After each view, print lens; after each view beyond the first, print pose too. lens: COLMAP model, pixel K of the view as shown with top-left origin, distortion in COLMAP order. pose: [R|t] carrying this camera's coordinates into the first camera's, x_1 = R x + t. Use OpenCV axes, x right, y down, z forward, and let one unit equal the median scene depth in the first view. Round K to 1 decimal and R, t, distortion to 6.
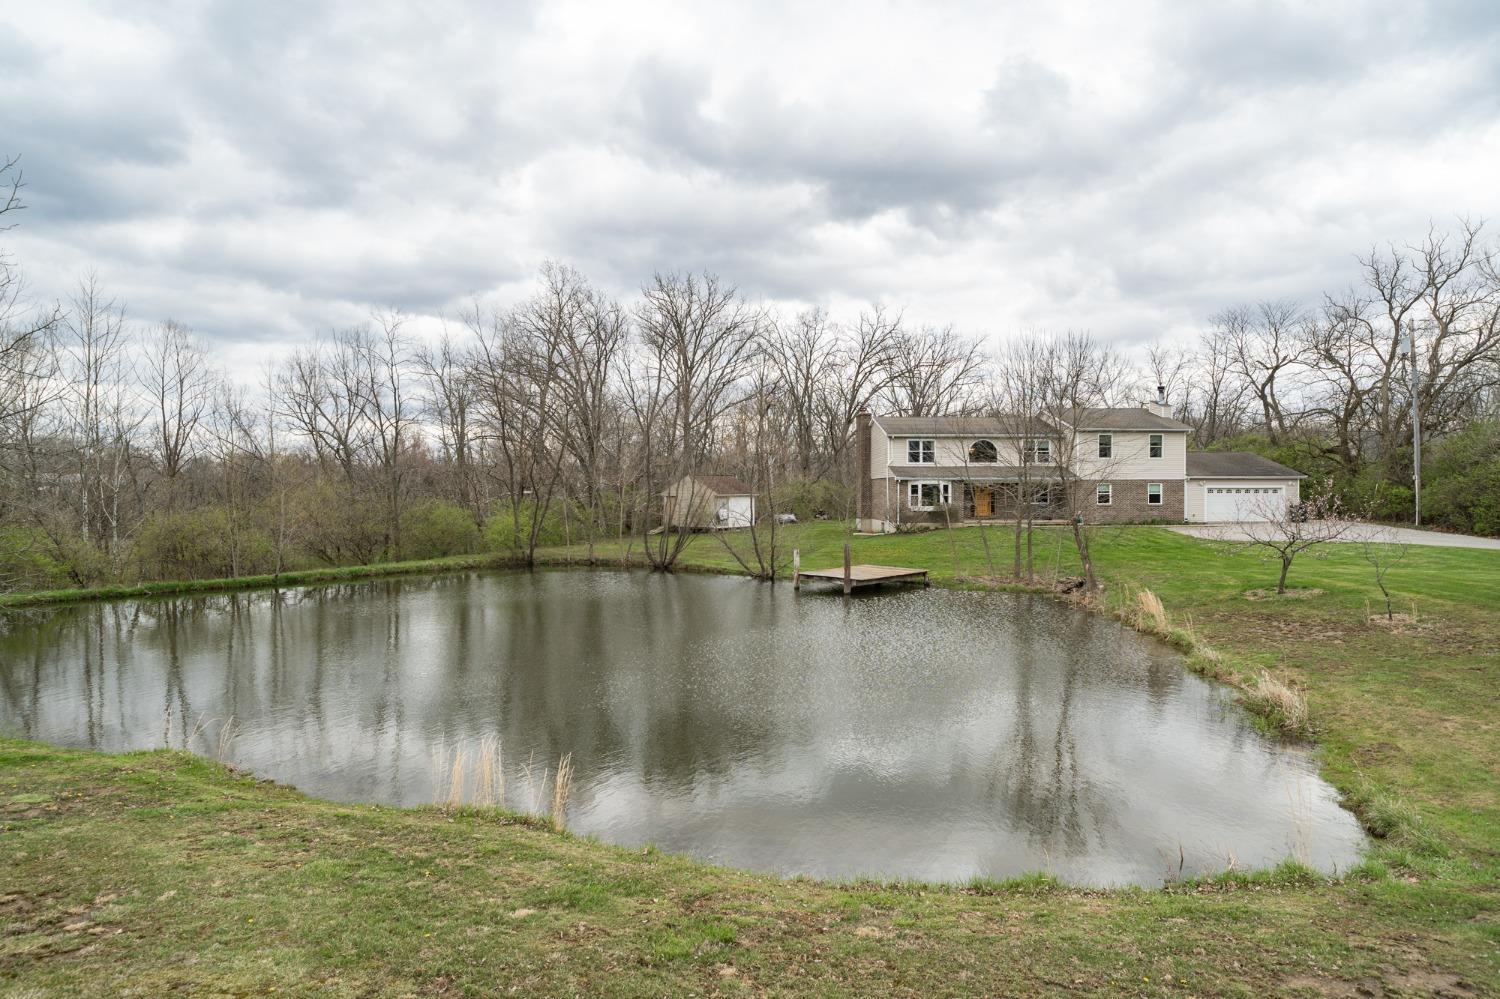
lens RADIAL K [[908.9, 0, 750.0], [0, 908.9, 499.5], [0, 0, 1]] dist [0.005456, 0.000871]
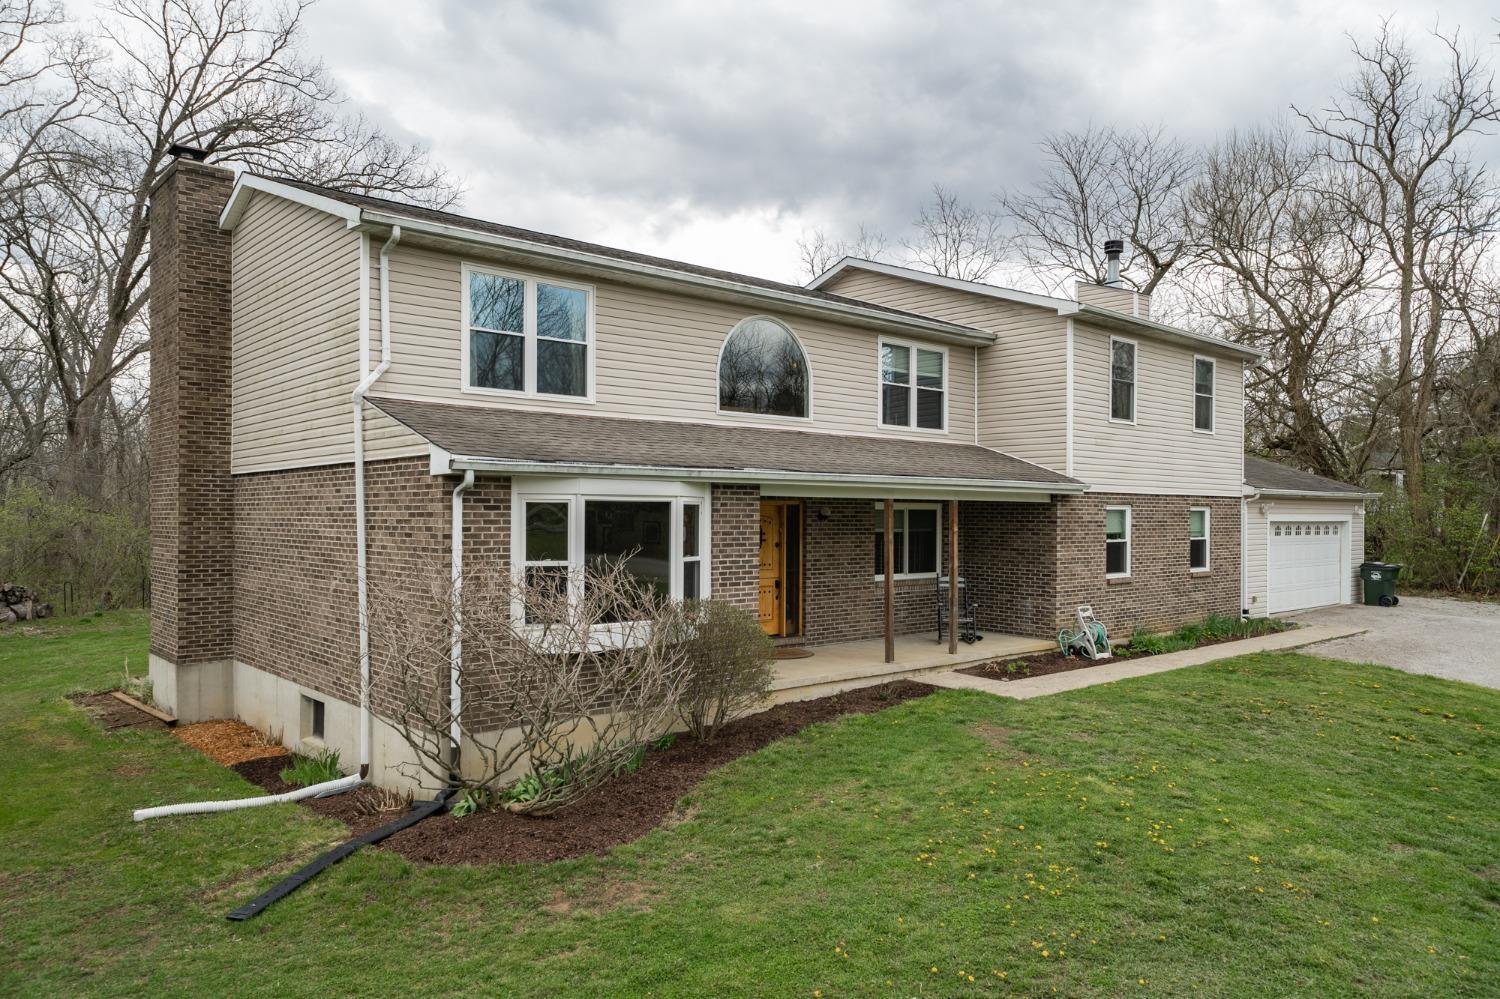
lens RADIAL K [[1024.0, 0, 750.0], [0, 1024.0, 499.5], [0, 0, 1]] dist [0.003053, 0.000952]
pose [[0.792136, 0.014913, 0.610163, 0.090466], [-0.000875, 0.999728, -0.023298, -0.012013], [-0.610344, 0.017921, 0.791933, 0.804706]]
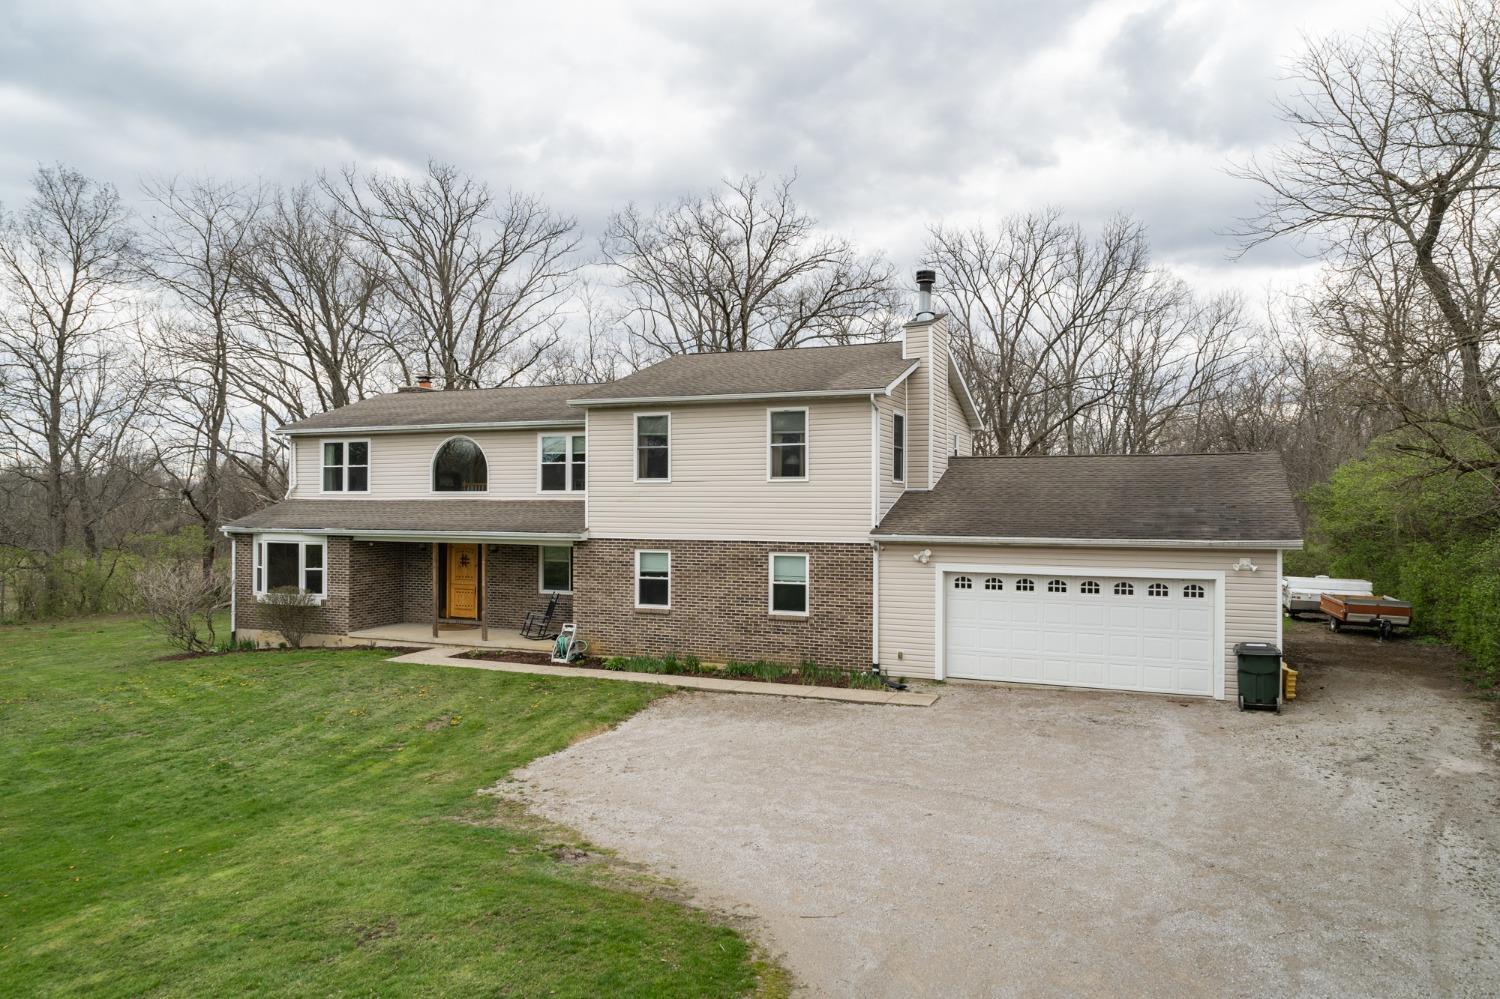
lens RADIAL K [[1008.7, 0, 750.0], [0, 1008.7, 499.5], [0, 0, 1]] dist [0.007805, 0.000082]
pose [[0.891897, 0.003664, -0.452224, 0.602223], [-0.009827, 0.999888, -0.011281, -0.033584], [0.452132, 0.014505, 0.891833, 0.655755]]
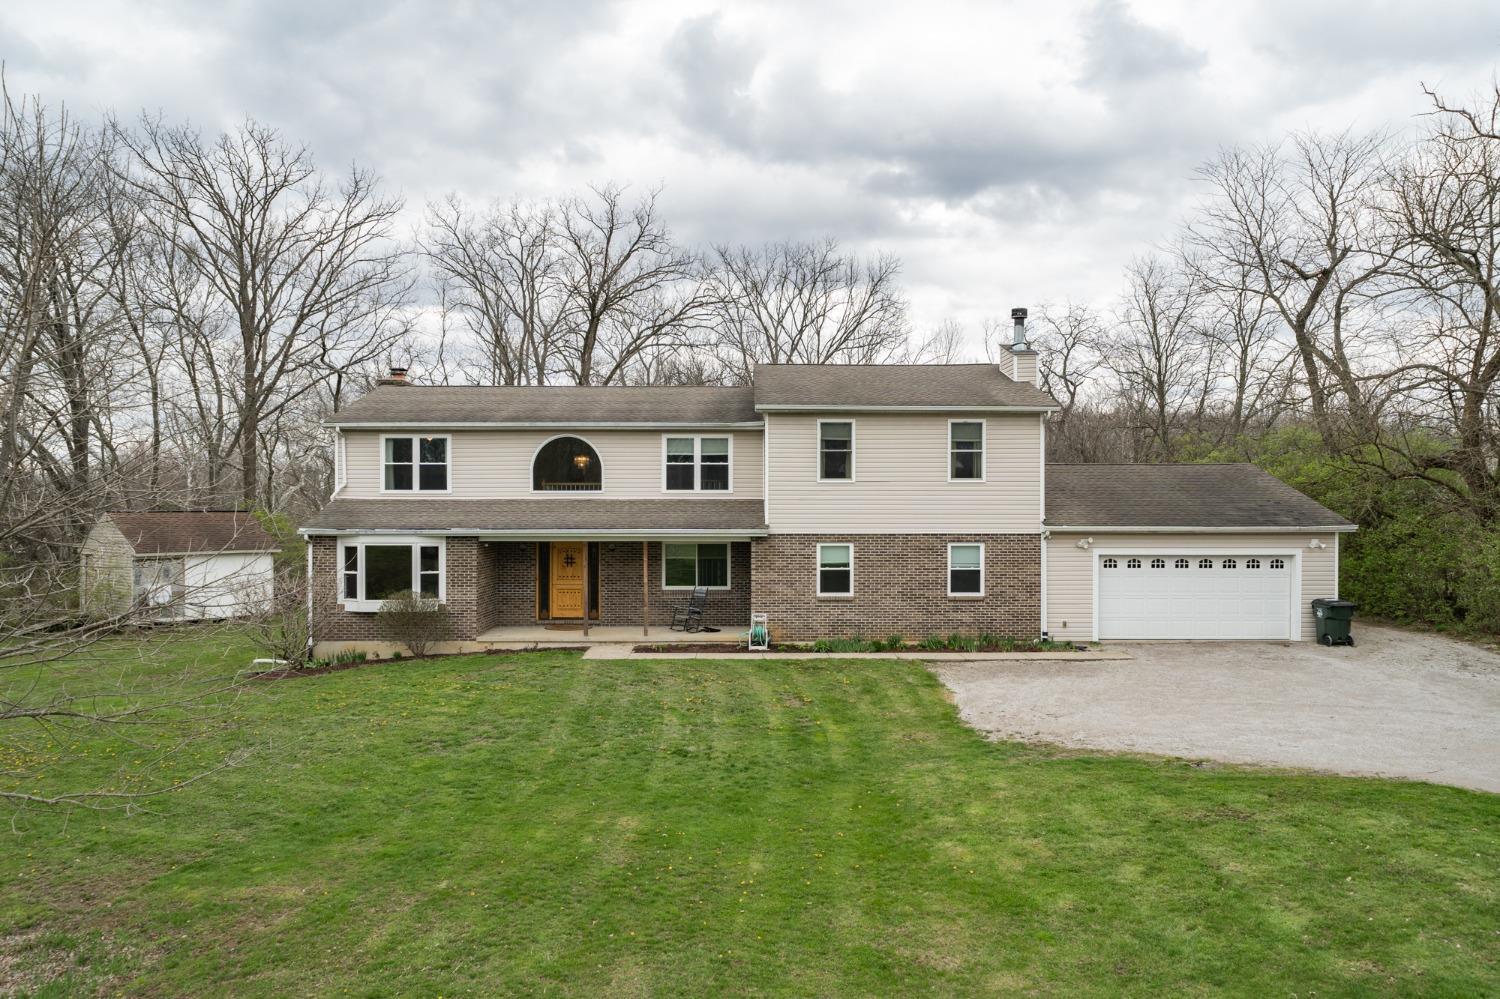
lens RADIAL K [[1024.0, 0, 750.0], [0, 1024.0, 499.5], [0, 0, 1]] dist [0.003053, 0.000952]
pose [[0.998402, 0.001817, -0.056479, 0.375500], [-0.002981, 0.999785, -0.020530, -0.027606], [0.056430, 0.020665, 0.998193, 0.544287]]
